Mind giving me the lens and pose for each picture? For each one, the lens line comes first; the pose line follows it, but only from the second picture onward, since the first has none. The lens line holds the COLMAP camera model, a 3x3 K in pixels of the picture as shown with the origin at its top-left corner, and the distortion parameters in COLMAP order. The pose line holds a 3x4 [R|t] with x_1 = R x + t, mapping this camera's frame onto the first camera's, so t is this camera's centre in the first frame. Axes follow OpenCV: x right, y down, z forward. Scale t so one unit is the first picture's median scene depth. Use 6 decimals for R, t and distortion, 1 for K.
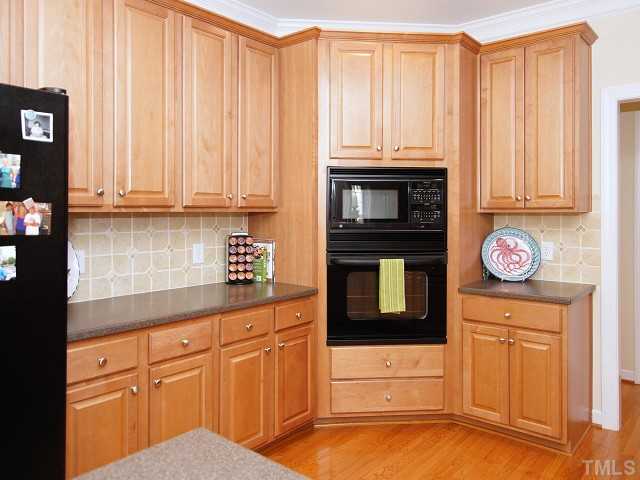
lens RADIAL K [[490.7, 0, 321.3], [0, 490.7, 239.7], [0, 0, 1]] dist [-0.007297, 0.001378]
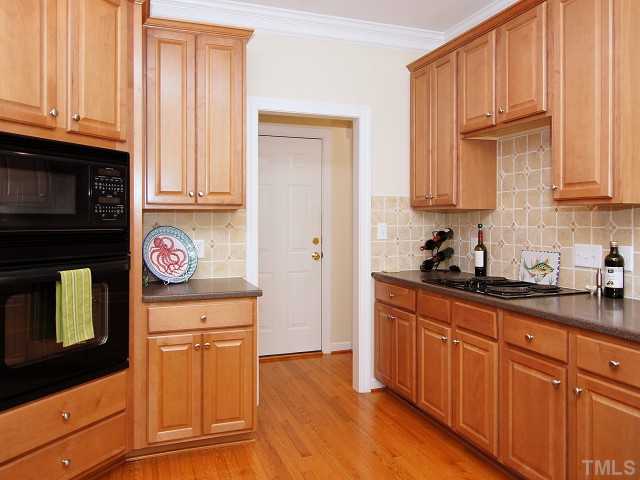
lens RADIAL K [[490.7, 0, 321.4], [0, 490.7, 239.5], [0, 0, 1]] dist [-0.007297, 0.001378]
pose [[0.496667, -0.035527, 0.867214, -0.294475], [0.044955, 0.998874, 0.015175, 0.000397], [-0.866776, 0.031449, 0.497705, 0.314557]]
